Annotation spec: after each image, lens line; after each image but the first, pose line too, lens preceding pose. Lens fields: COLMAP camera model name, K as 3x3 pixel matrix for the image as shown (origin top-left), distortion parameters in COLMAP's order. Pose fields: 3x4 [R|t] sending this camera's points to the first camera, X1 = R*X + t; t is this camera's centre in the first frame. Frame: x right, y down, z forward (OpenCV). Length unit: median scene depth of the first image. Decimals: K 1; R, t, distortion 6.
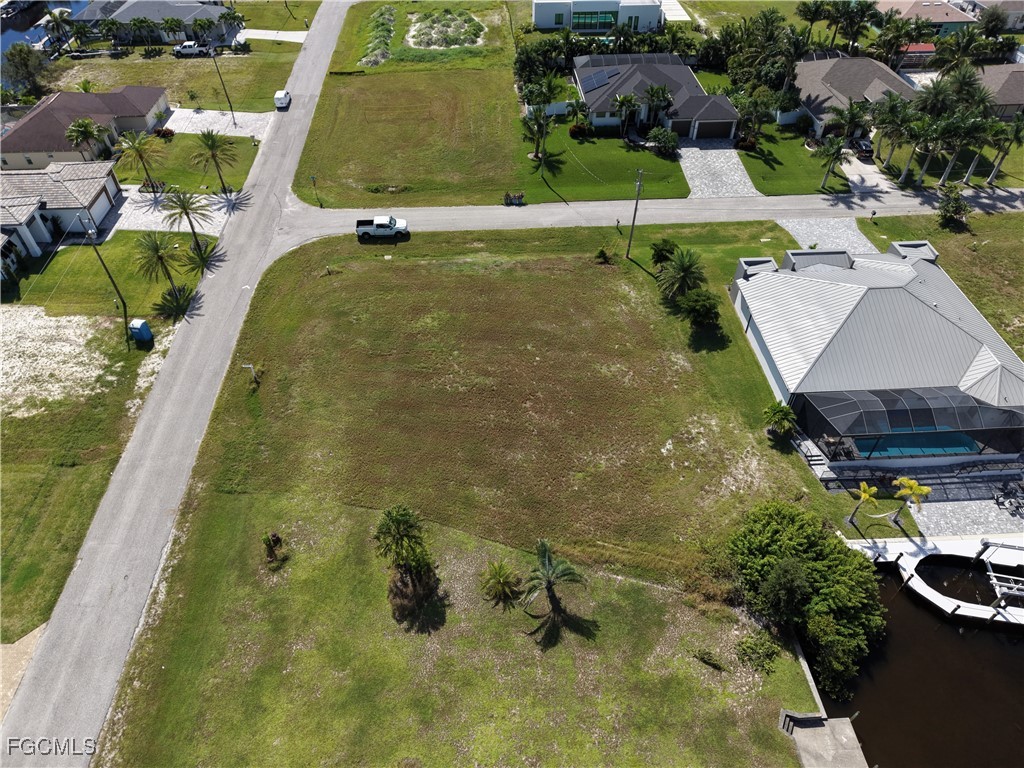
lens RADIAL K [[683.0, 0, 512.1], [0, 683.0, 384.9], [0, 0, 1]] dist [0.019879, -0.013269]
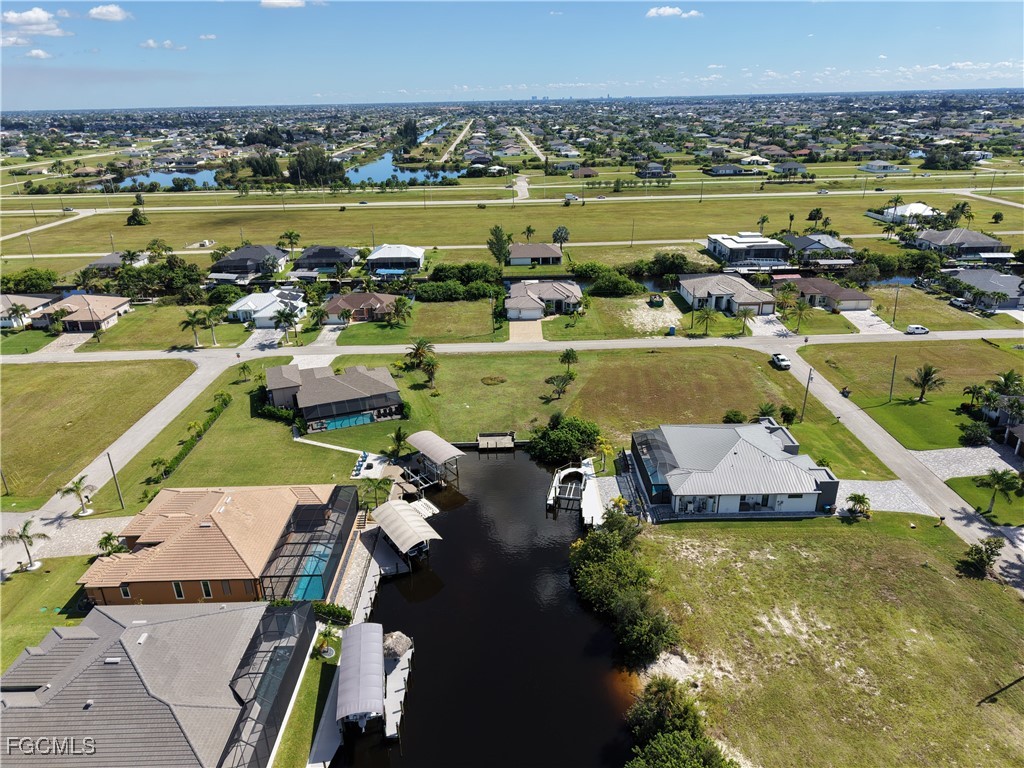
lens RADIAL K [[683.0, 0, 512.1], [0, 683.0, 384.9], [0, 0, 1]] dist [0.019879, -0.013269]
pose [[-0.050254, 0.386876, -0.920761, 1.519978], [-0.685334, 0.657262, 0.313566, -0.269814], [0.726493, 0.646787, 0.232109, 0.115315]]
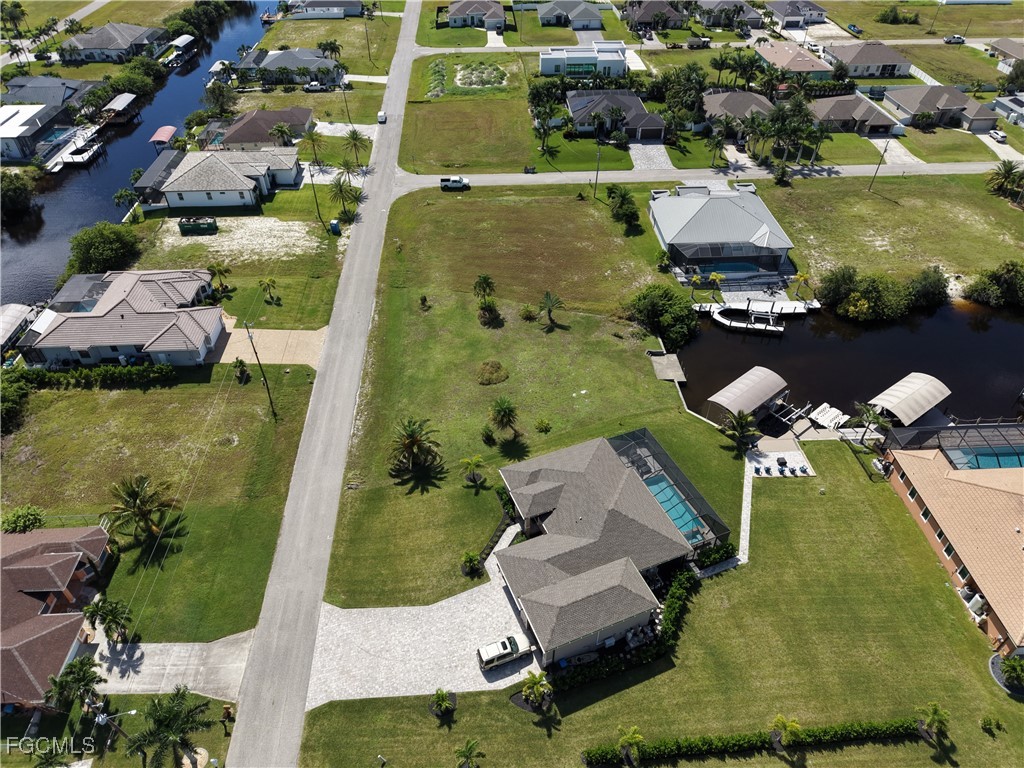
lens RADIAL K [[683.0, 0, 512.1], [0, 683.0, 384.9], [0, 0, 1]] dist [0.019879, -0.013269]
pose [[0.999985, 0.004251, -0.003352, -0.035609], [-0.004444, 0.998189, -0.059990, 0.391152], [0.003091, 0.060004, 0.998193, -0.717240]]
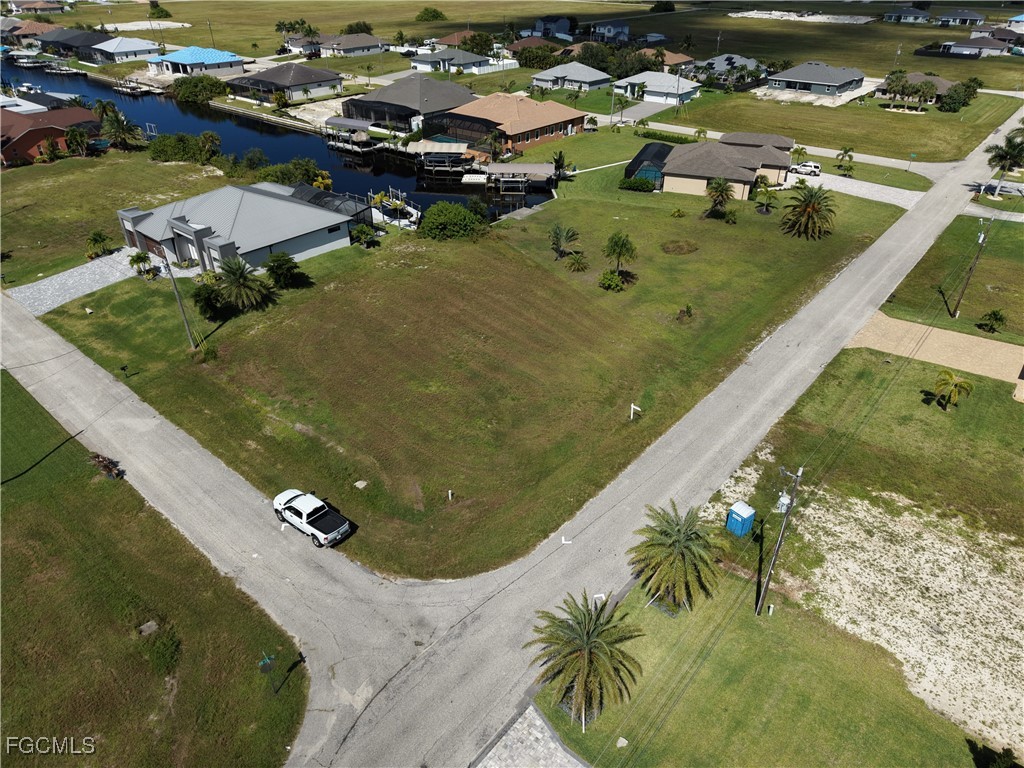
lens RADIAL K [[683.0, 0, 512.1], [0, 683.0, 384.9], [0, 0, 1]] dist [0.019879, -0.013269]
pose [[-0.723718, -0.370341, 0.582306, -0.599183], [0.484181, 0.328763, 0.810854, -0.642240], [-0.491733, 0.868771, -0.058620, 0.860656]]
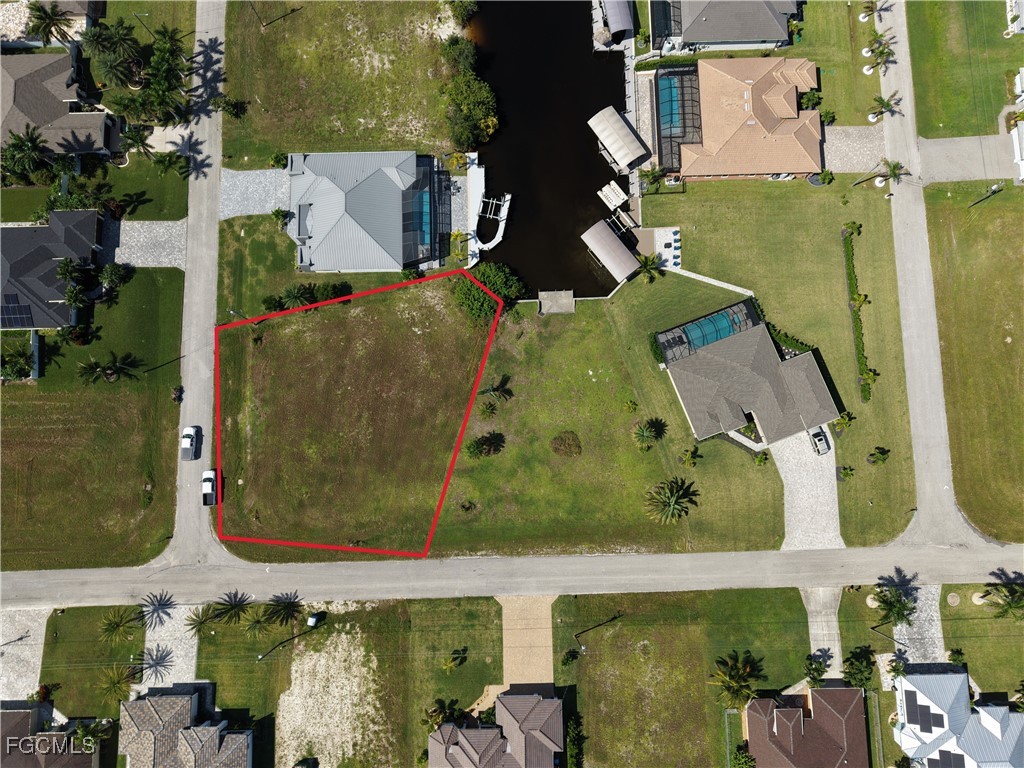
lens RADIAL K [[683.0, 0, 512.1], [0, 683.0, 384.9], [0, 0, 1]] dist [0.019879, -0.013269]
pose [[0.035989, -0.991790, 0.122712, -0.130048], [0.708992, 0.111877, 0.696286, -0.807281], [-0.704298, 0.061944, 0.707197, -0.476024]]
